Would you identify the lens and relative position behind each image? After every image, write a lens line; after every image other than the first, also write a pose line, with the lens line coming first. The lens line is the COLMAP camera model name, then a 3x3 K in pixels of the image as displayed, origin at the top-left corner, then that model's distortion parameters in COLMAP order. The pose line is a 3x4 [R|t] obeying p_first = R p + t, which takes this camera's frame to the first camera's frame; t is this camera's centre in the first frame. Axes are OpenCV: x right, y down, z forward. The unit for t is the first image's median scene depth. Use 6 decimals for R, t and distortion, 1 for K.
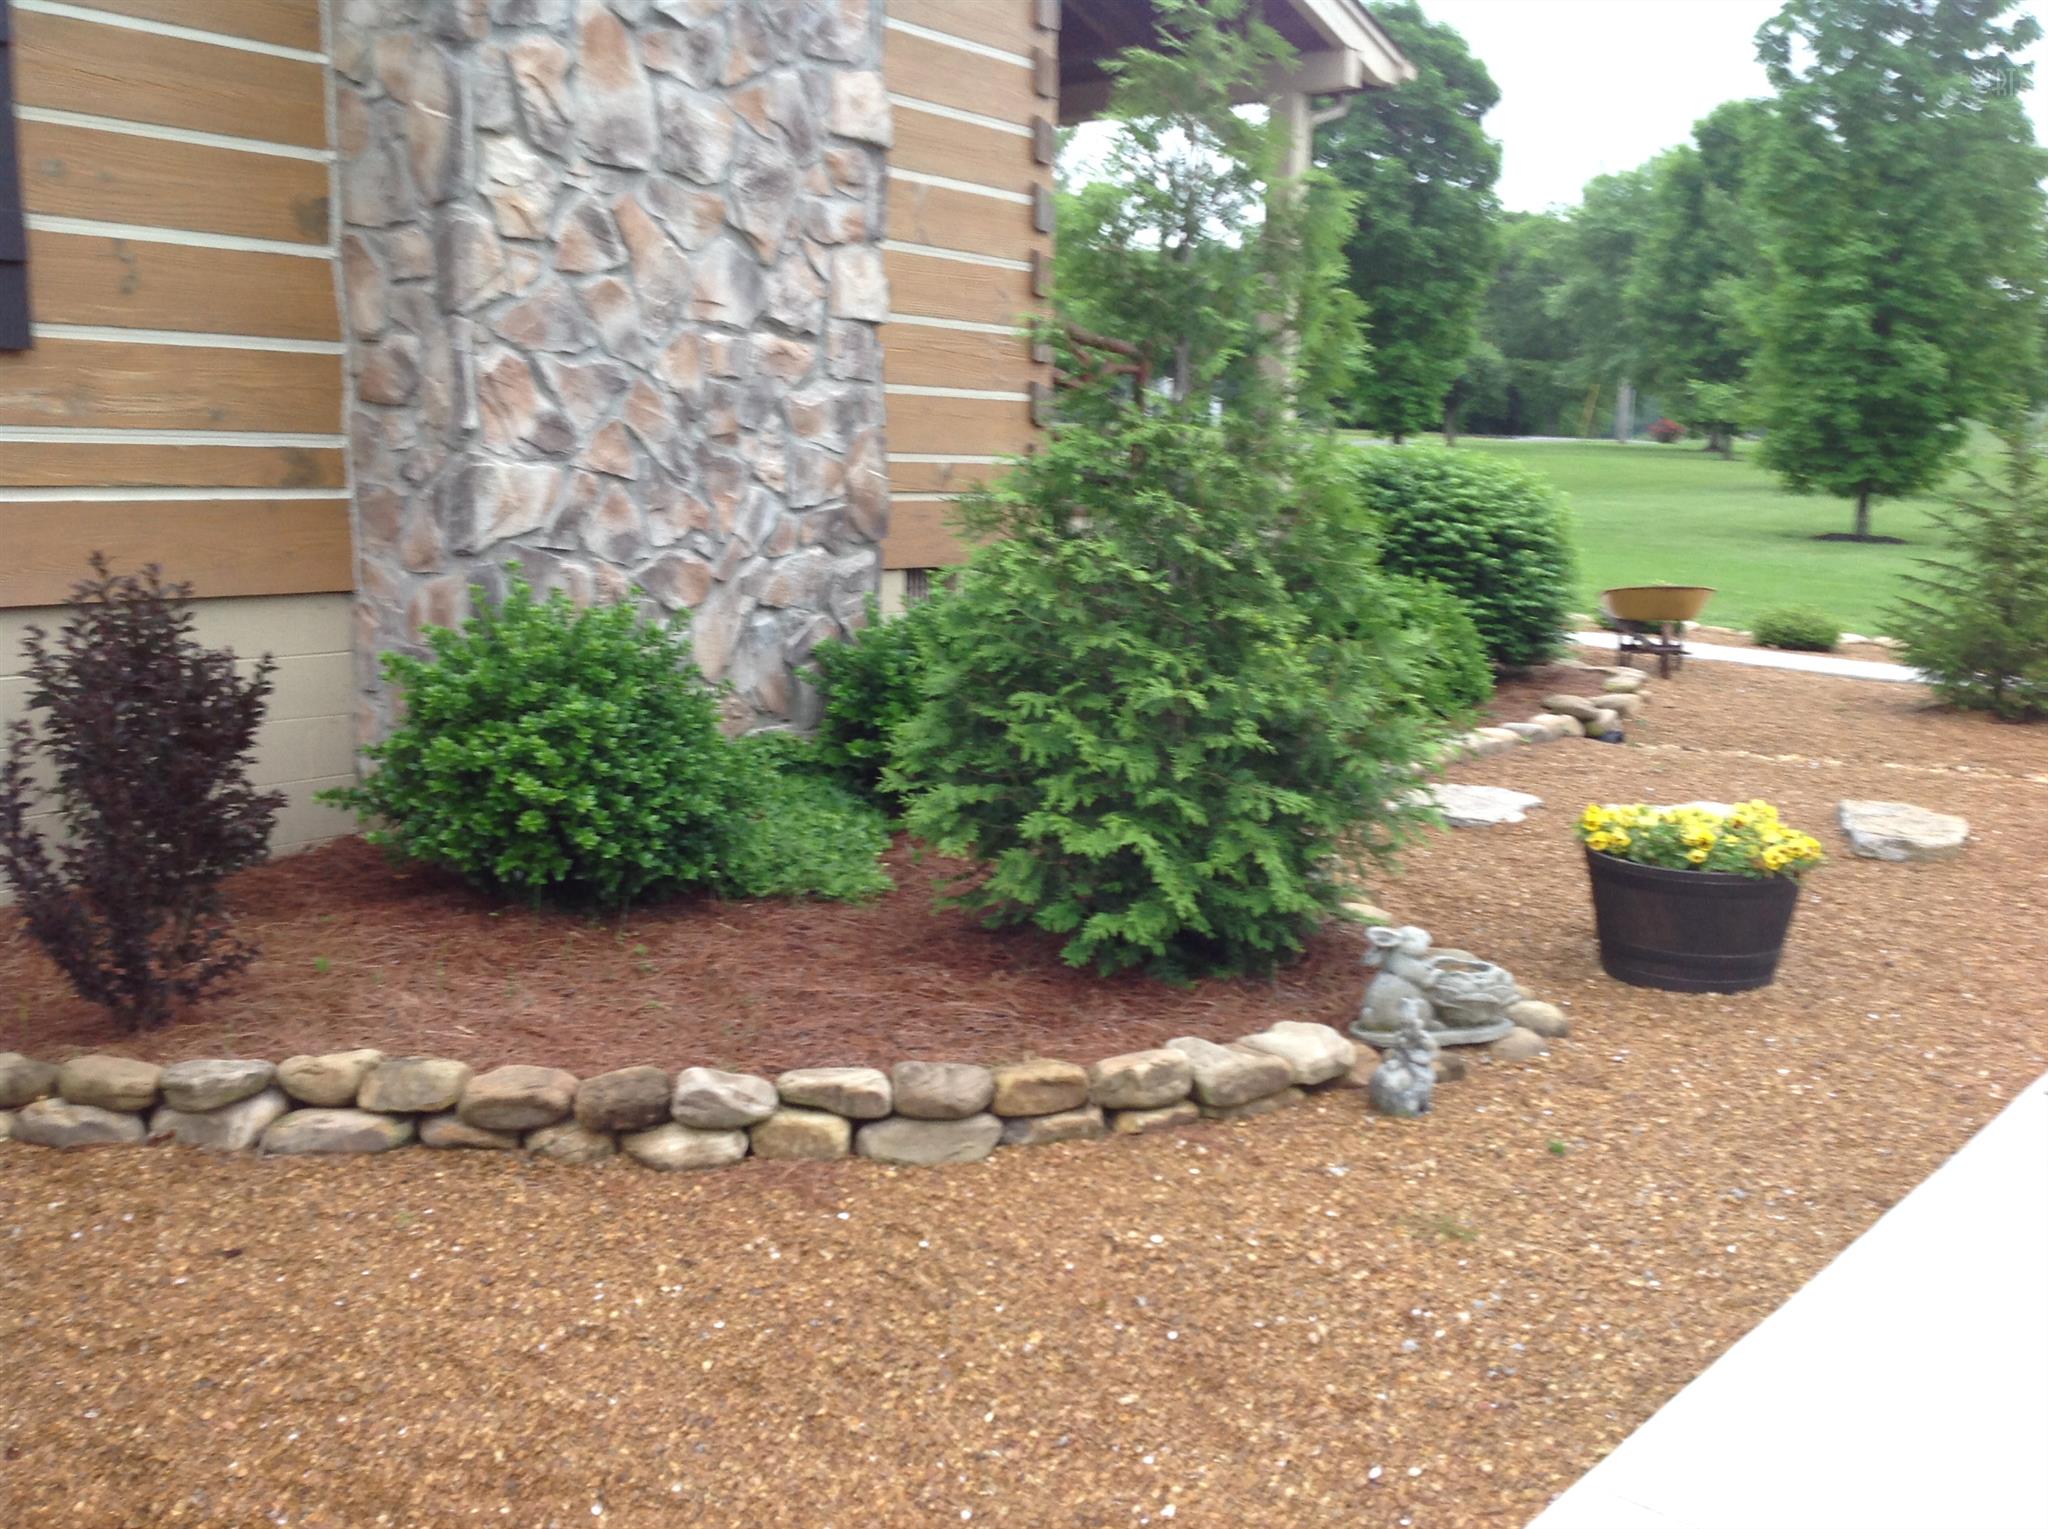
lens RADIAL K [[1970.7, 0, 1028.7], [0, 1970.7, 770.8], [0, 0, 1]] dist [-0.008700, 0.000000]
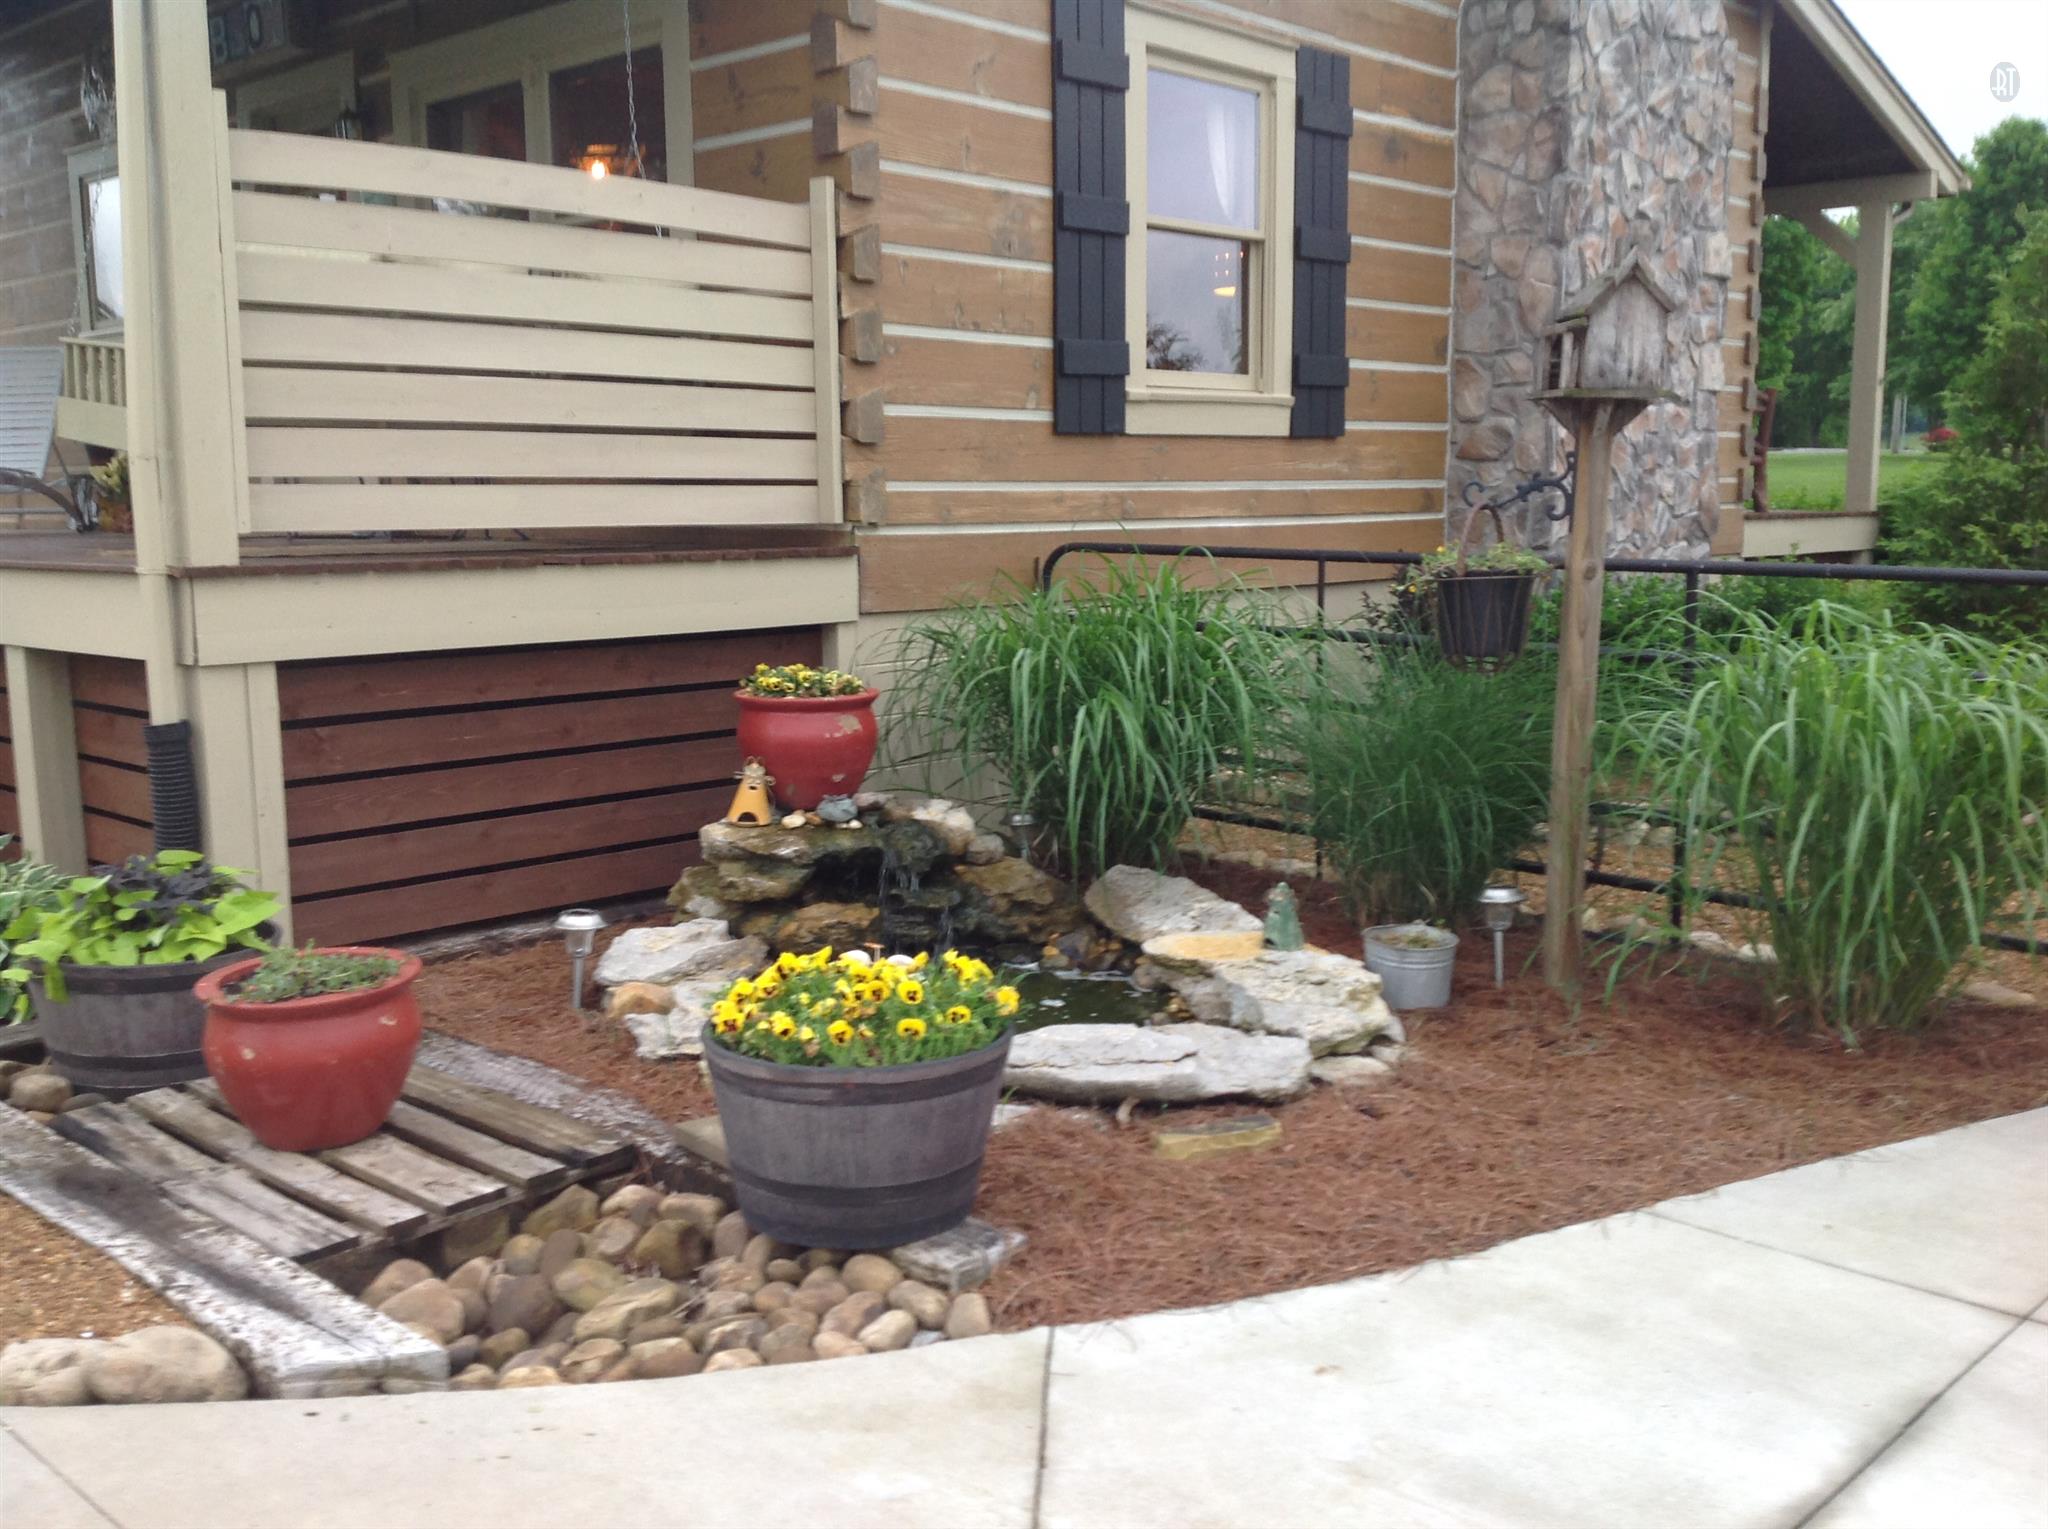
lens RADIAL K [[1970.7, 0, 1019.2], [0, 1970.7, 759.9], [0, 0, 1]] dist [-0.008700, 0.000000]
pose [[0.995228, -0.033161, -0.091770, -0.519313], [0.030994, 0.999208, -0.024944, 0.083861], [0.092524, 0.021980, 0.995468, -0.601465]]
